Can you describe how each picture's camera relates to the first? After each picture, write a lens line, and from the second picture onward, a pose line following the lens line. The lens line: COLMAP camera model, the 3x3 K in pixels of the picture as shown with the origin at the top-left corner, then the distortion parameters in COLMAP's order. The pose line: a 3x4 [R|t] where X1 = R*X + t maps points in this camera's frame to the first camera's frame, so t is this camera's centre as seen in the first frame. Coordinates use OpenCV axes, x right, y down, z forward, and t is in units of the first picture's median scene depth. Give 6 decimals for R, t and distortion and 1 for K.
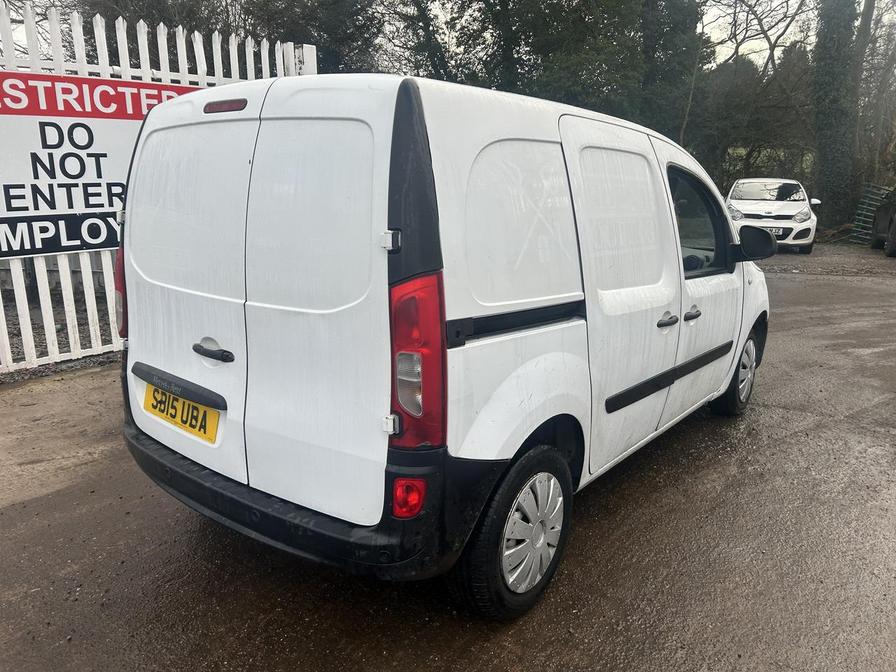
lens RADIAL K [[676.5, 0, 449.2], [0, 676.5, 339.4], [0, 0, 1]] dist [0.043652, -0.040168]
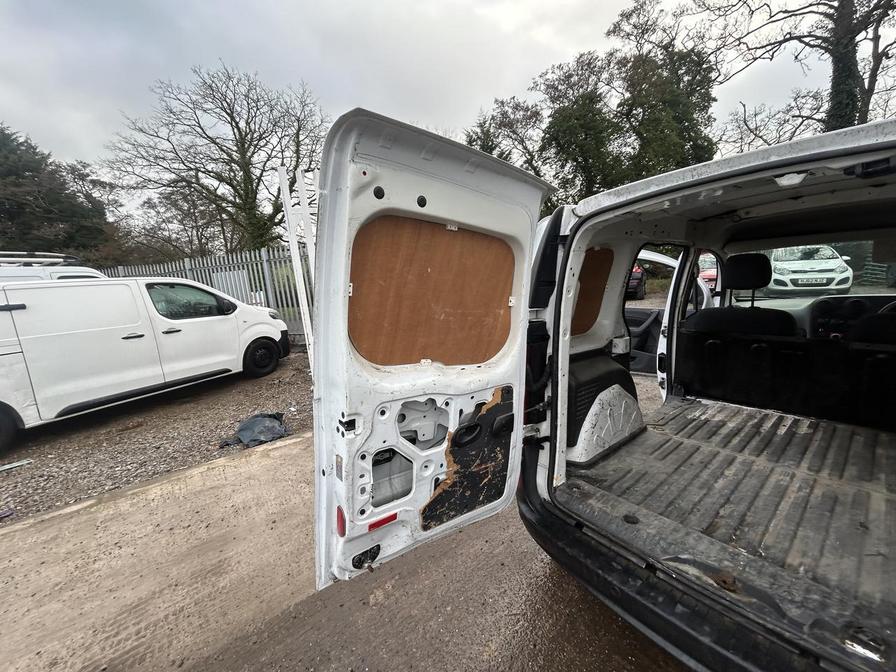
lens RADIAL K [[363.1, 0, 448.7], [0, 363.1, 336.1], [0, 0, 1]] dist [-0.001773, 0.000667]
pose [[0.970668, -0.038464, -0.237327, -0.249087], [0.026784, 0.998275, -0.052246, -0.064141], [0.238927, 0.044357, 0.970024, 0.230311]]
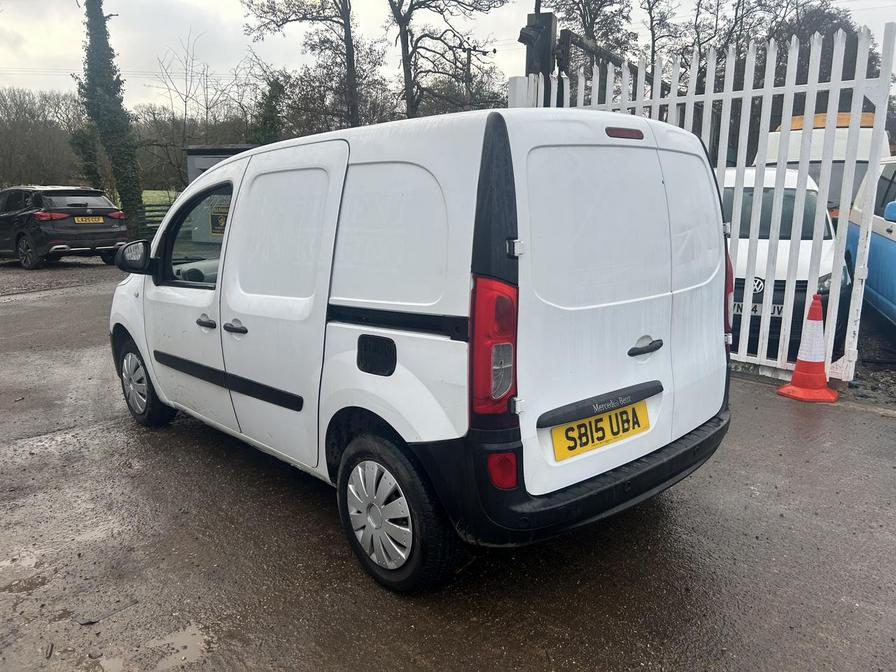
lens RADIAL K [[676.5, 0, 444.2], [0, 676.5, 321.7], [0, 0, 1]] dist [0.043652, -0.040168]
pose [[0.176373, -0.191518, 0.965512, -0.695849], [0.237991, 0.960084, 0.146967, -0.125535], [-0.955119, 0.203862, 0.214912, 0.498833]]
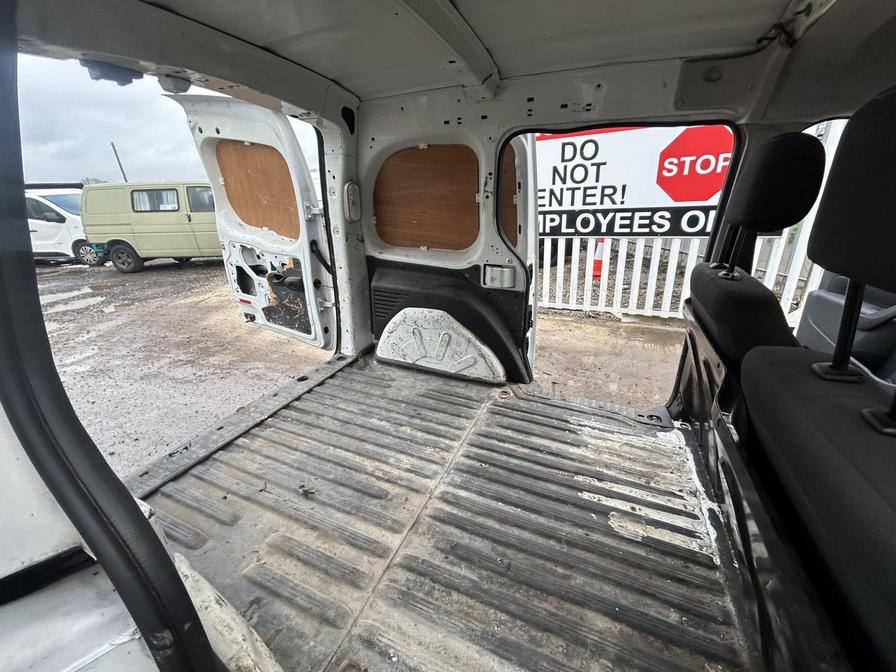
lens RADIAL K [[363.1, 0, 450.7], [0, 363.1, 336.9], [0, 0, 1]] dist [-0.001773, 0.000667]
pose [[0.247778, 0.338073, -0.907917, 0.164778], [-0.194917, 0.935373, 0.295102, -0.109984], [0.949007, 0.103848, 0.297661, 0.564050]]
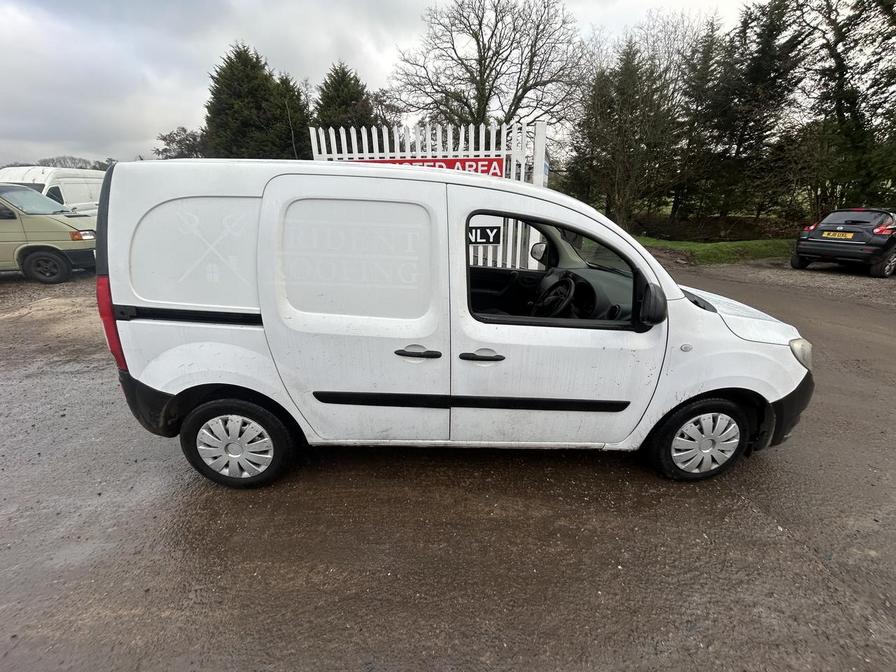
lens RADIAL K [[363.1, 0, 450.7], [0, 363.1, 337.8], [0, 0, 1]] dist [-0.001773, 0.000667]
pose [[0.641162, 0.270971, -0.717974, 0.486259], [-0.184126, 0.962576, 0.198859, -0.113134], [0.744989, 0.004697, 0.667060, 0.390426]]
